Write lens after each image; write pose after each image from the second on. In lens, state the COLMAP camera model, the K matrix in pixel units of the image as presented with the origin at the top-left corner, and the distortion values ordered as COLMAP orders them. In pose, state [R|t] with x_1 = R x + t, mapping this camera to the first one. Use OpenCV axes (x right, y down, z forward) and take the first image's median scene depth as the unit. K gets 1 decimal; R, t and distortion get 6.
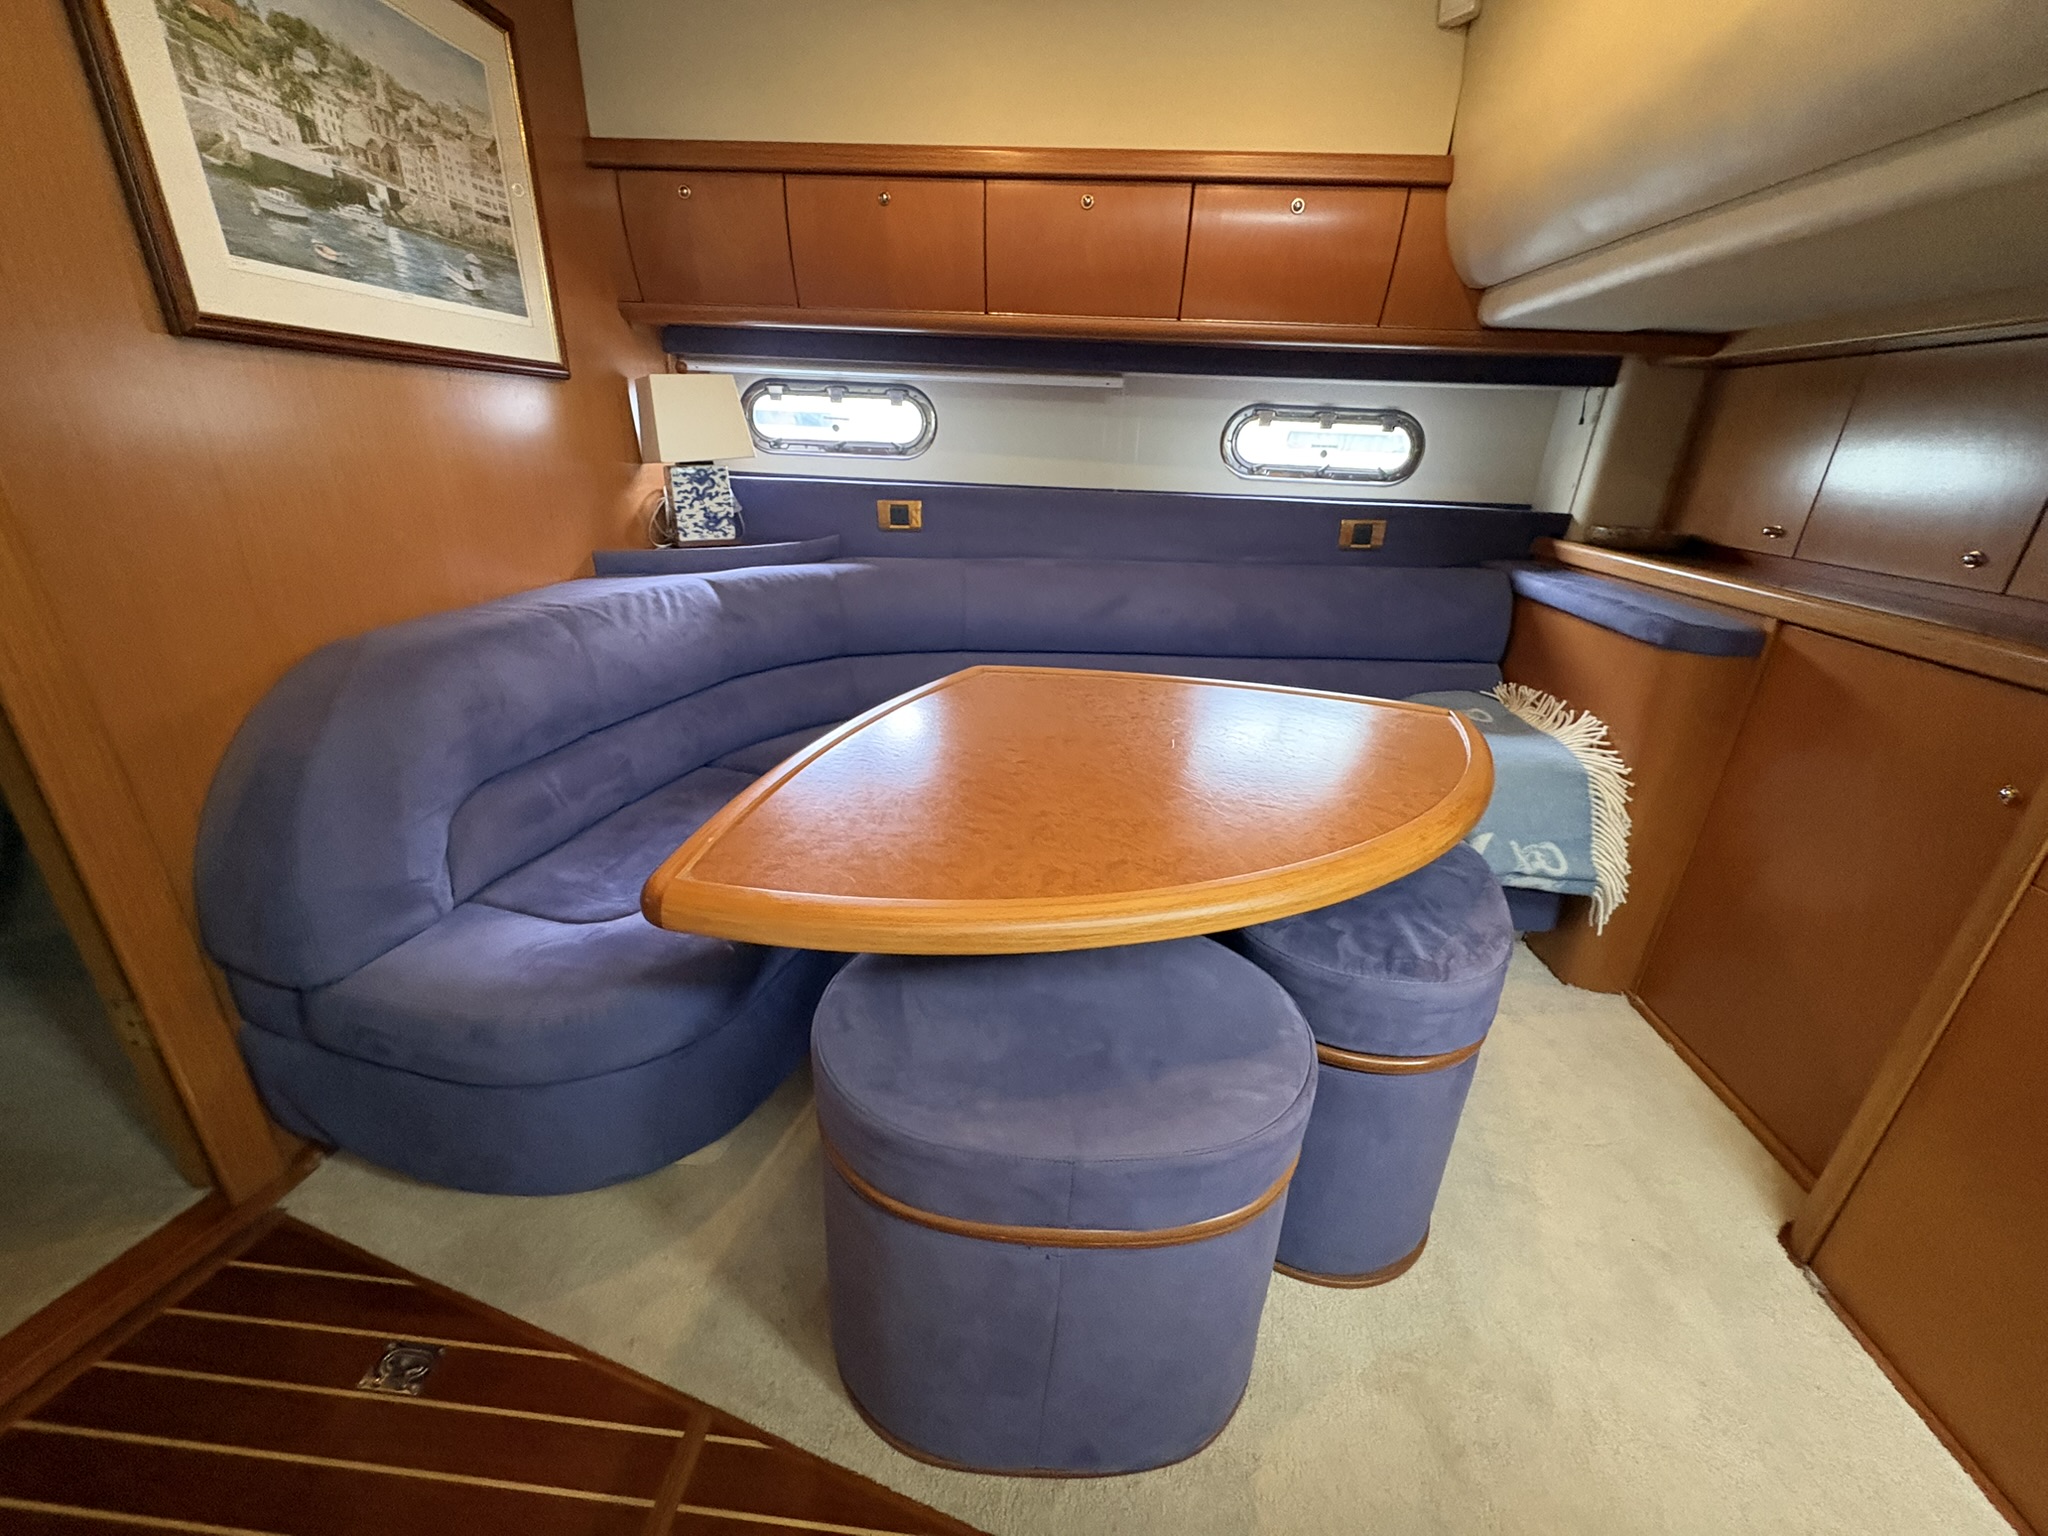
lens RADIAL K [[815.9, 0, 1027.5], [0, 815.9, 770.1], [0, 0, 1]] dist [-0.001925, 0.000158]
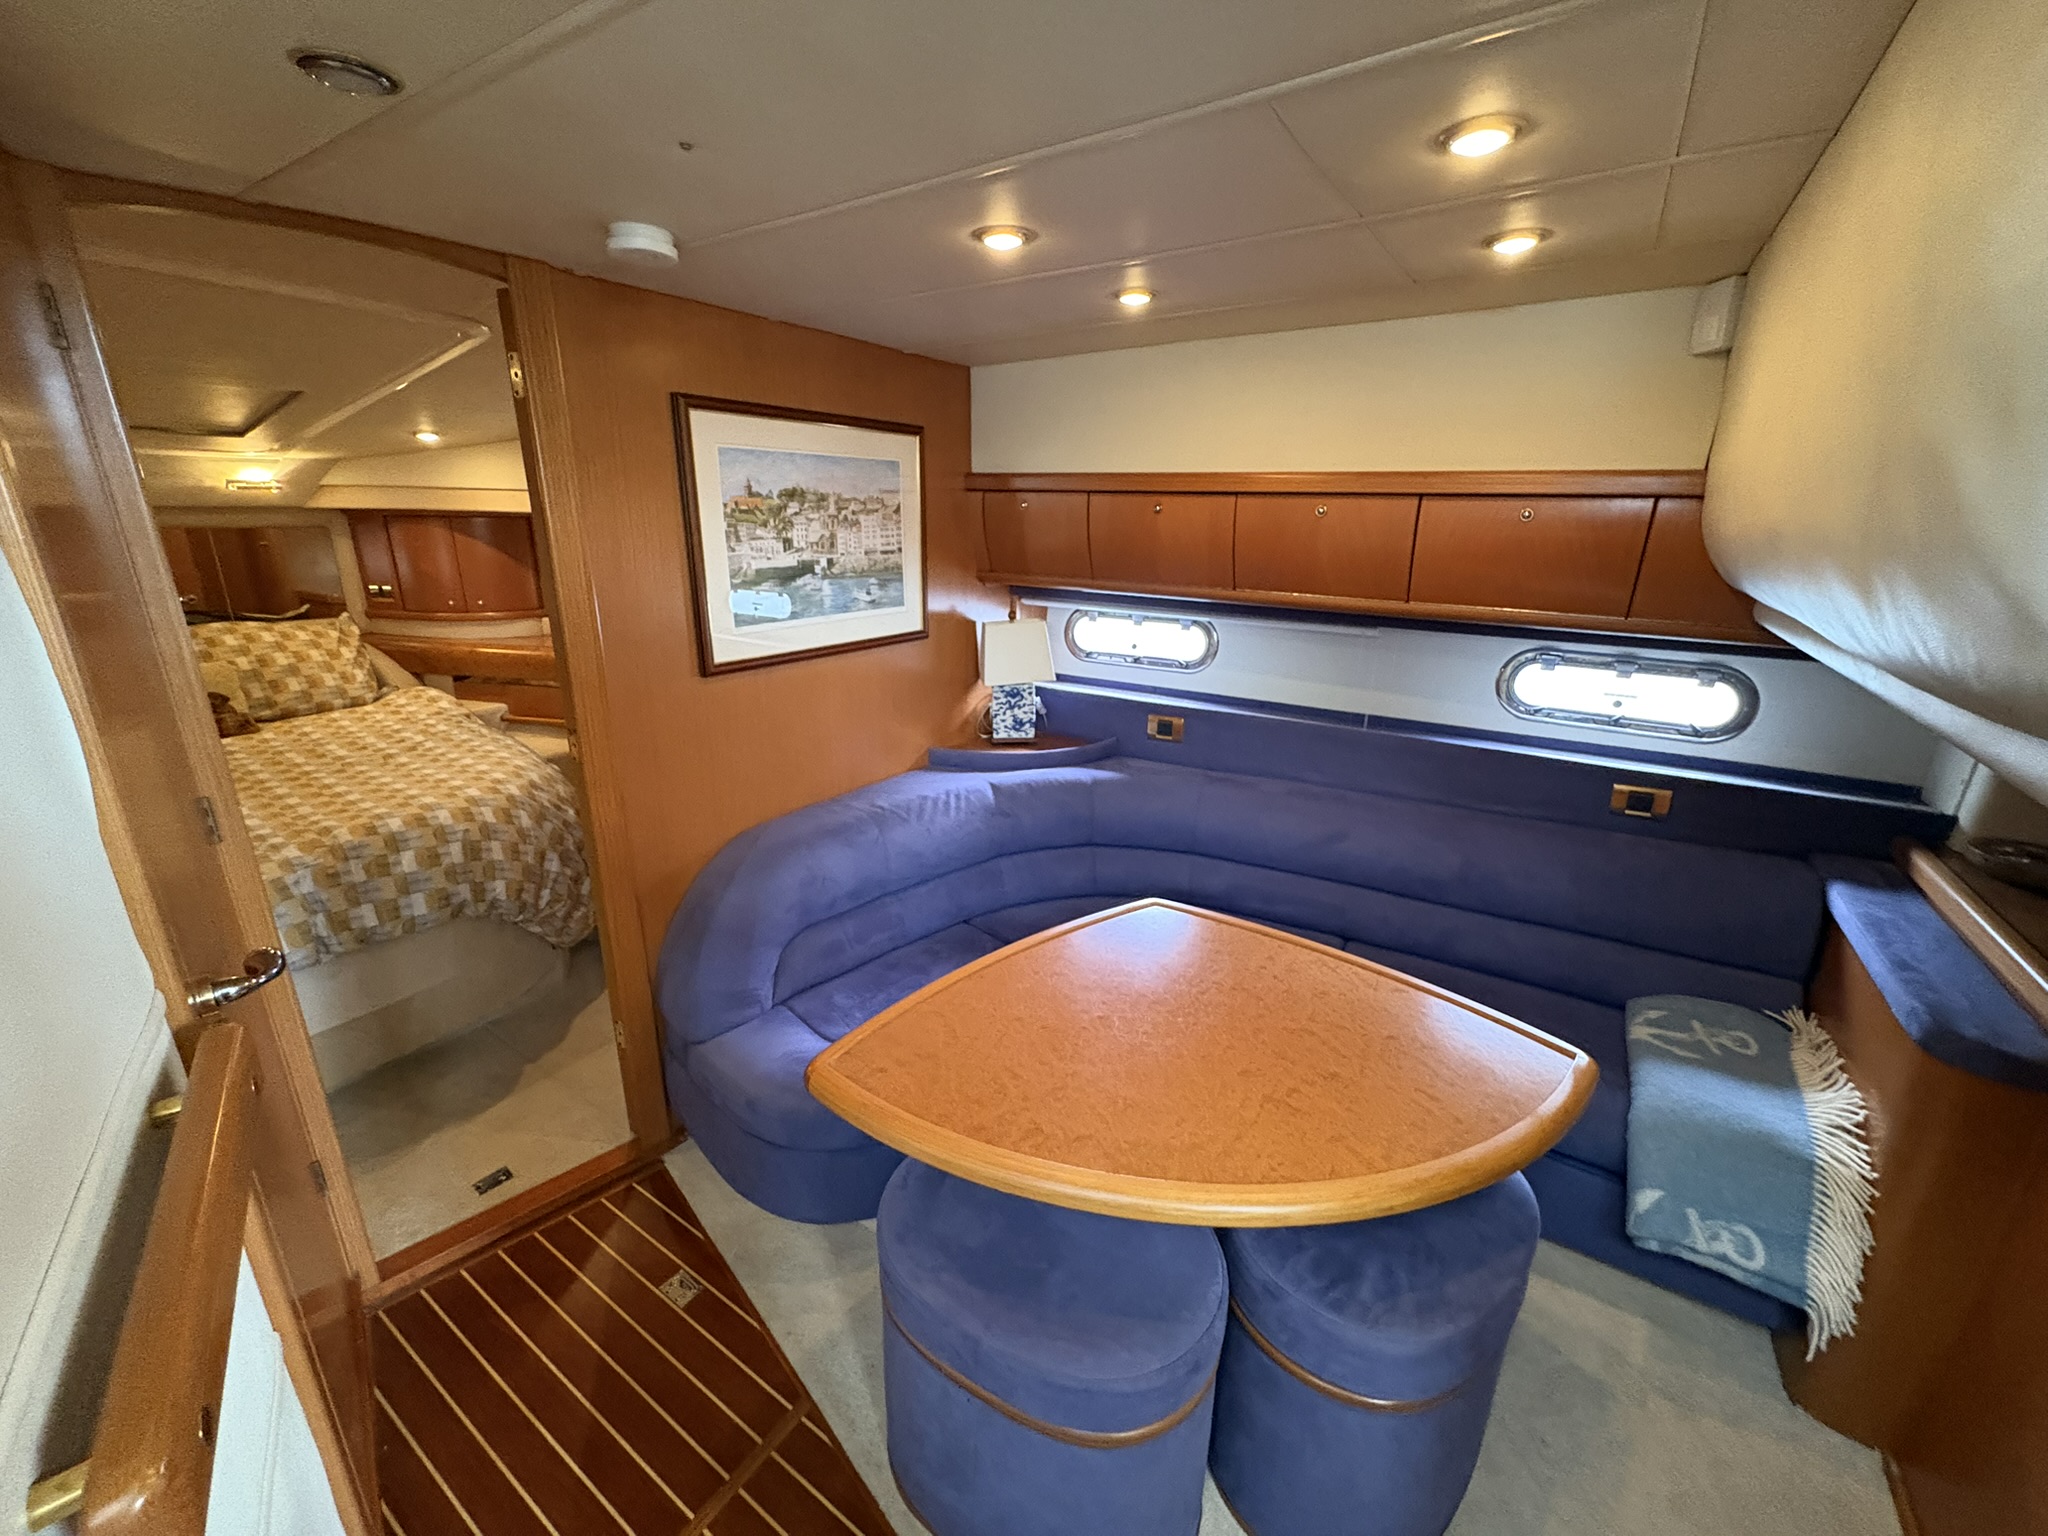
lens RADIAL K [[815.9, 0, 1021.8], [0, 815.9, 772.3], [0, 0, 1]] dist [-0.001925, 0.000158]
pose [[0.874754, 0.127752, -0.467423, 0.310553], [-0.169404, 0.984378, -0.047987, -0.218887], [0.453991, 0.121161, 0.882730, -0.183403]]
